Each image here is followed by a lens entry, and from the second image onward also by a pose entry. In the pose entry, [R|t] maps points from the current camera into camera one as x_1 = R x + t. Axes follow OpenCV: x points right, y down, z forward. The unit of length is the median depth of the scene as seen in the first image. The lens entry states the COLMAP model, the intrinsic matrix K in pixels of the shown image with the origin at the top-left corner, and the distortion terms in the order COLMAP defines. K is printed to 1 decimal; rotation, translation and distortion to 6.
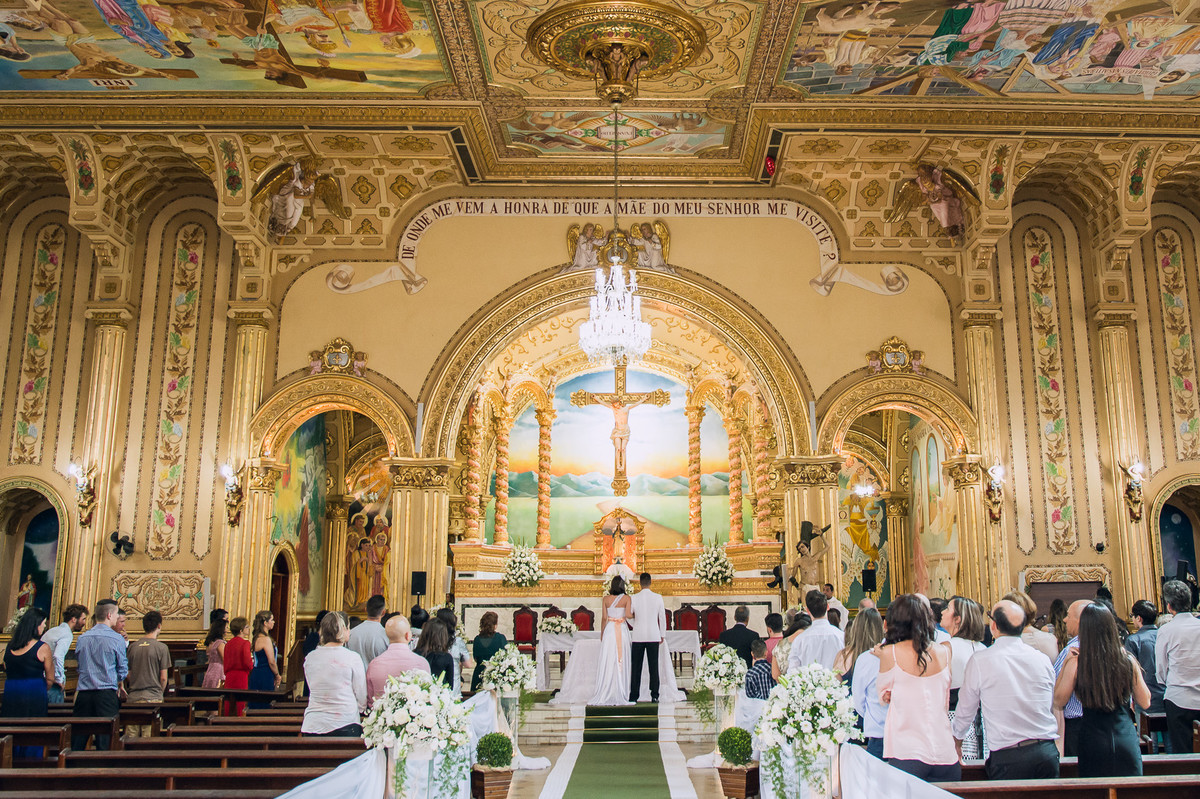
lens RADIAL K [[1281.9, 0, 689.0], [0, 1281.9, 282.3], [0, 0, 1]] dist [-0.066479, 0.000000]
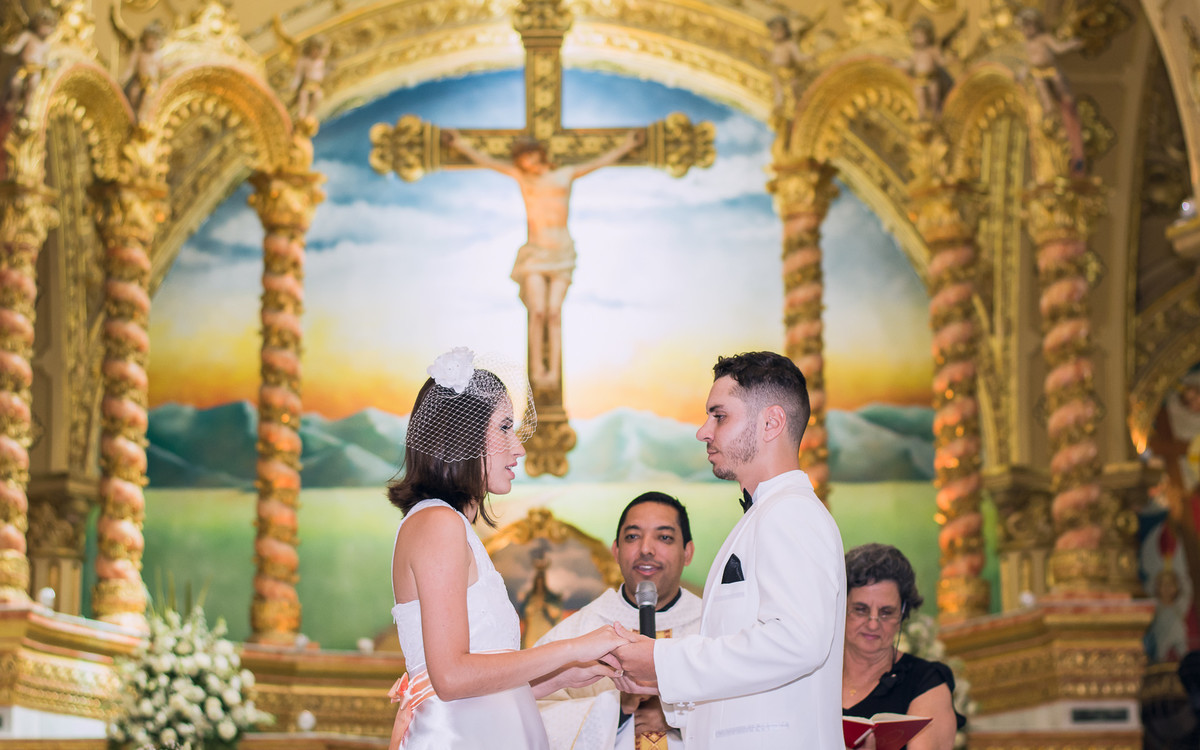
lens RADIAL K [[2683.8, 0, 598.9], [0, 2683.8, 372.6], [0, 0, 1]] dist [-0.096993, 0.000000]
pose [[0.999504, -0.004517, -0.031167, -0.025241], [0.005677, 0.999291, 0.037210, 0.135393], [0.030977, -0.037369, 0.998821, 0.443711]]
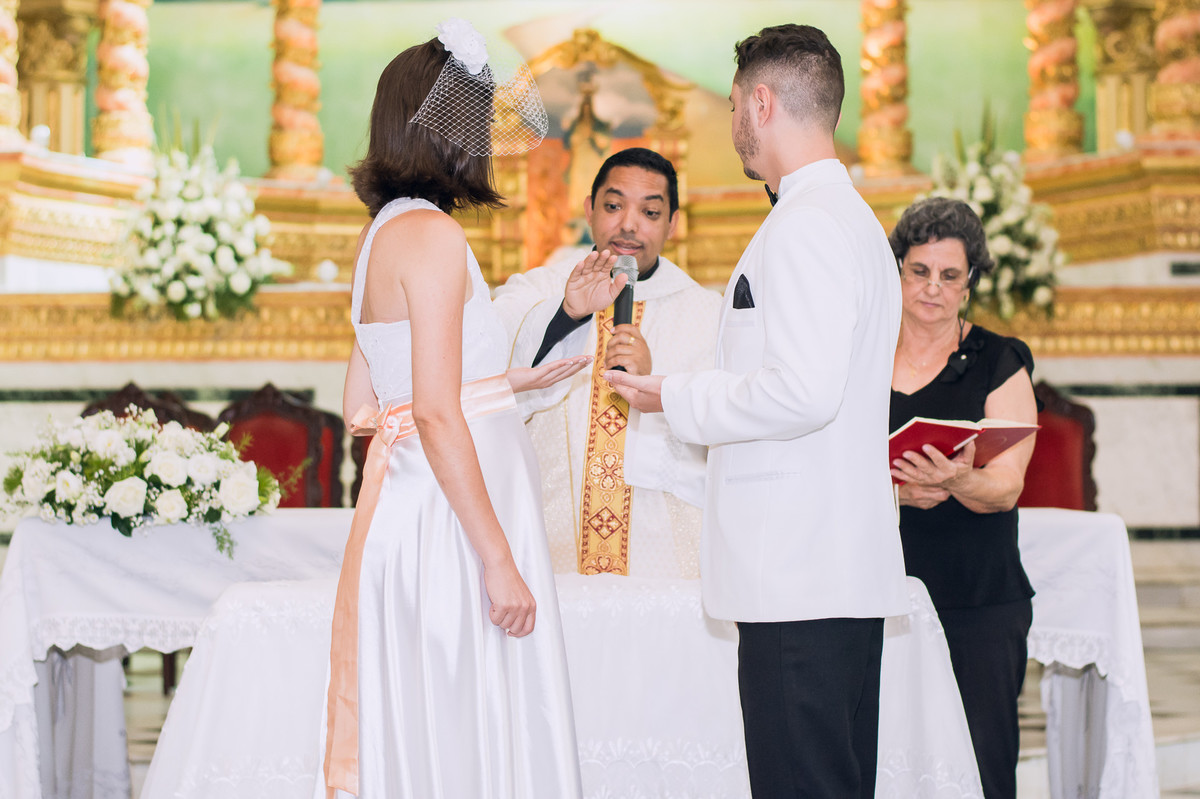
lens RADIAL K [[2890.3, 0, 597.9], [0, 2890.3, 363.8], [0, 0, 1]] dist [-0.109456, 0.000000]
pose [[0.998463, 0.004716, -0.055222, -0.022218], [0.007644, 0.975131, 0.221499, 0.124255], [0.054893, -0.221581, 0.973596, 0.461202]]
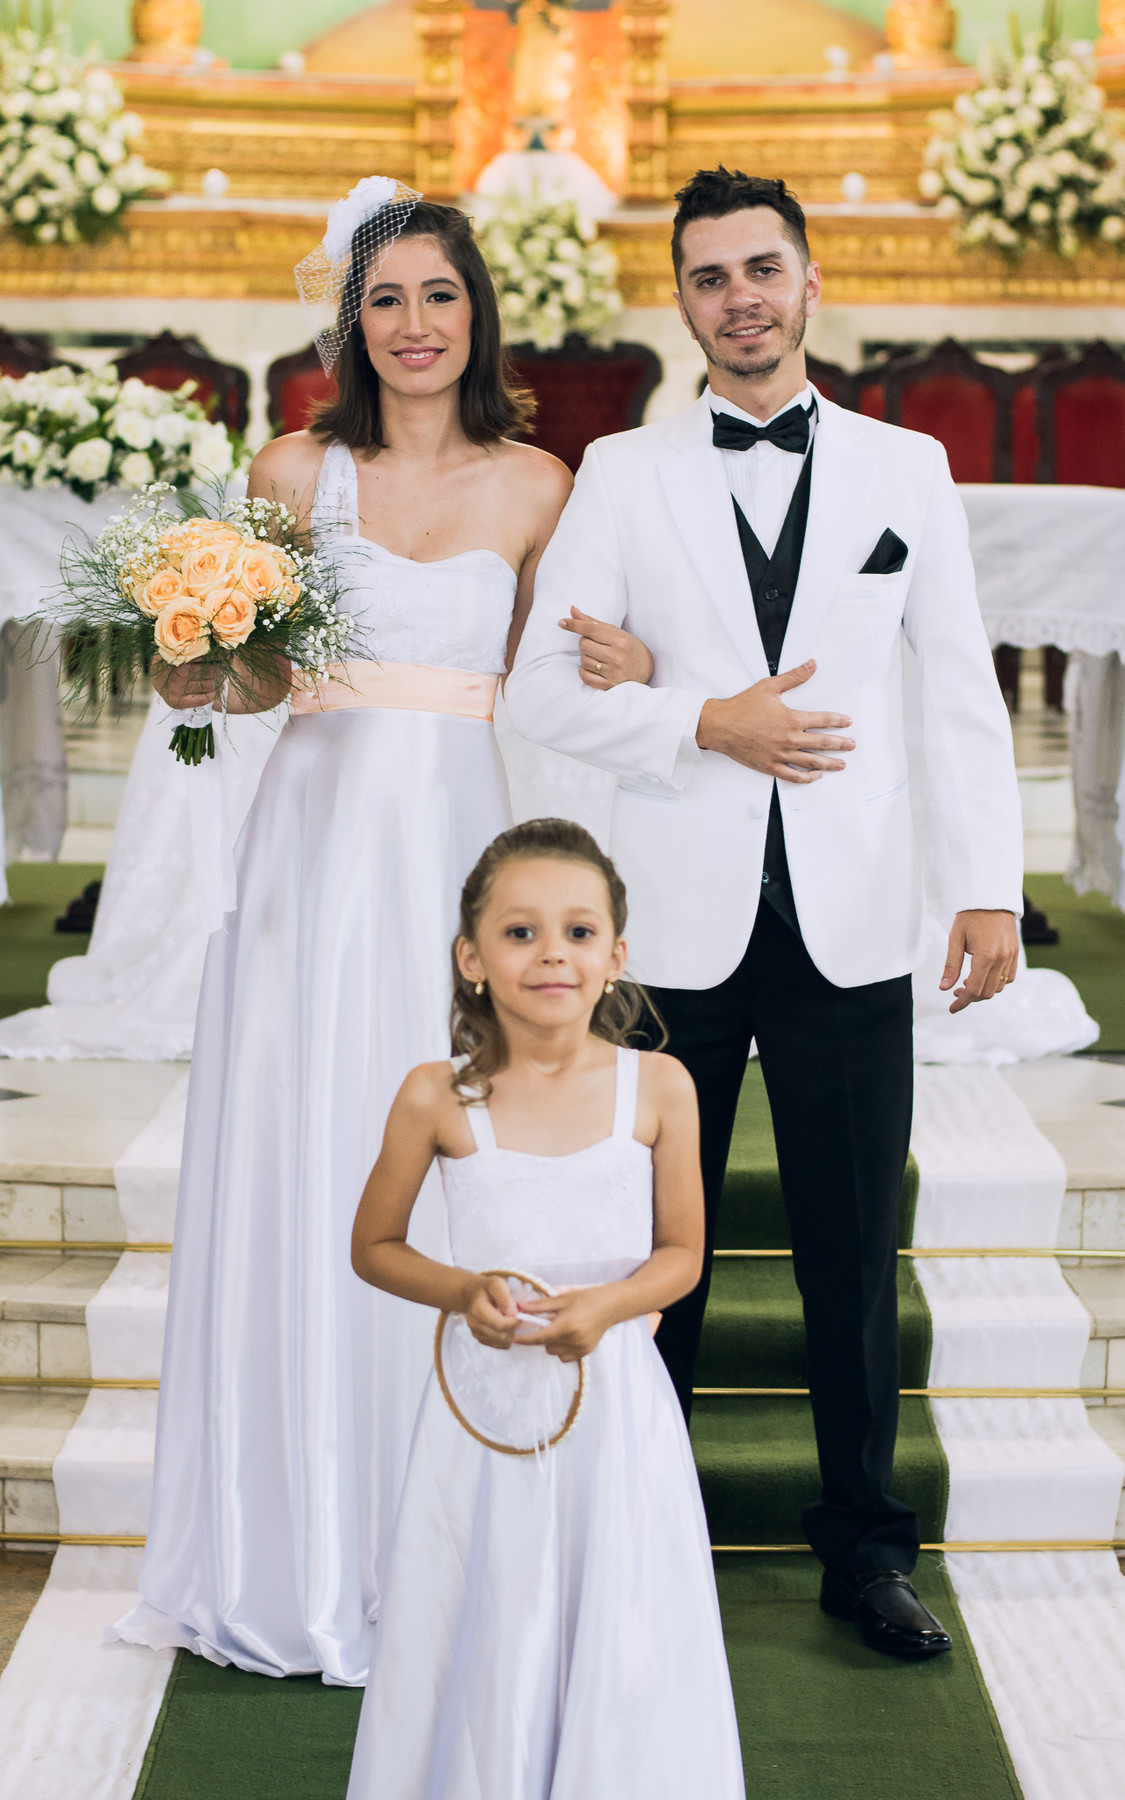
lens RADIAL K [[4025.7, 0, 542.1], [0, 4025.7, 890.9], [0, 0, 1]] dist [-0.096993, 0.000000]
pose [[0.998599, 0.024445, -0.046921, -0.023583], [-0.005763, 0.931838, 0.362828, 0.107690], [0.052592, -0.362049, 0.930674, 0.397262]]
